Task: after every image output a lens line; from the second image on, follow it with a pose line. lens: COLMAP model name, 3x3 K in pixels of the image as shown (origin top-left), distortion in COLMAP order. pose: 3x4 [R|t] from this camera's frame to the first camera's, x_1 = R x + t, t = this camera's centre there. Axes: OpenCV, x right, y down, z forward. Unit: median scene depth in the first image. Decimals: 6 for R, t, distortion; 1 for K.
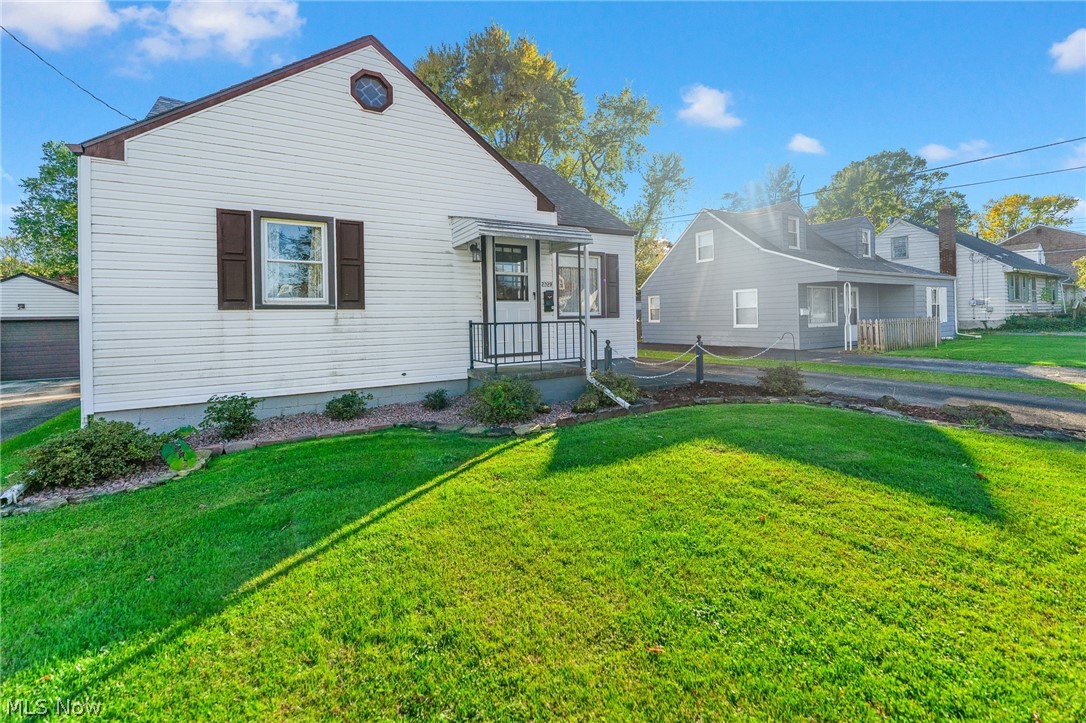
lens RADIAL K [[455.4, 0, 547.2], [0, 455.4, 316.3], [0, 0, 1]] dist [-0.000831, -0.000219]
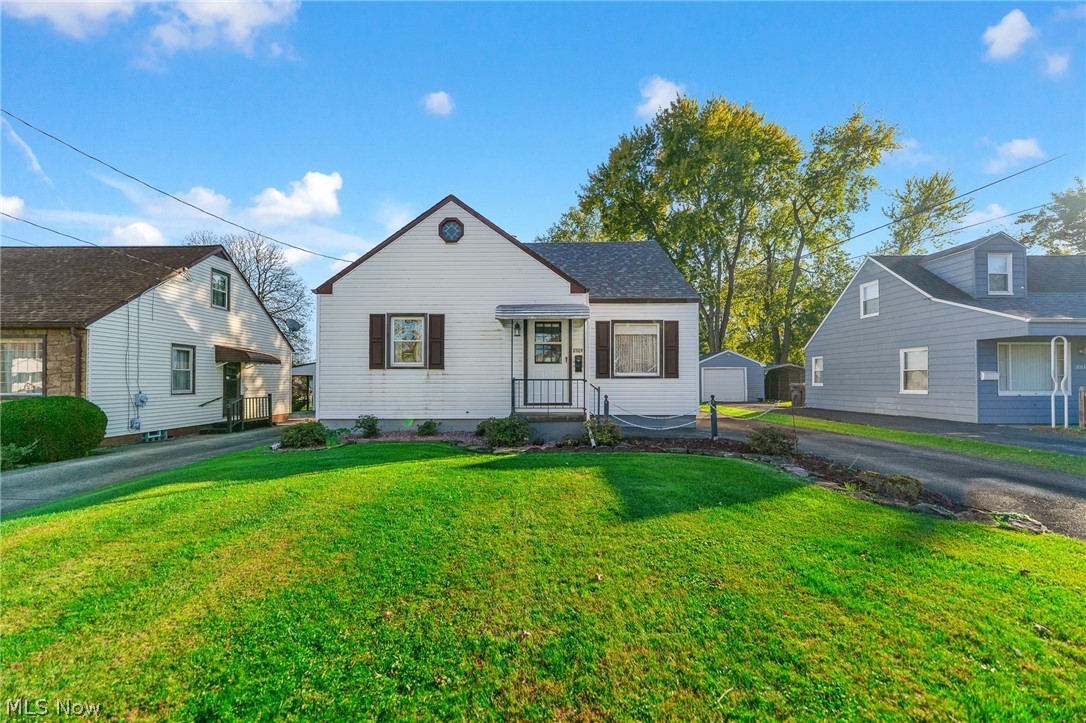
lens RADIAL K [[446.0, 0, 539.0], [0, 446.0, 375.8], [0, 0, 1]] dist [0.000118, -0.000037]
pose [[0.851536, 0.011169, -0.524177, 0.579635], [-0.013264, 0.999912, -0.000241, 0.002689], [0.524128, 0.007158, 0.851610, -0.124718]]
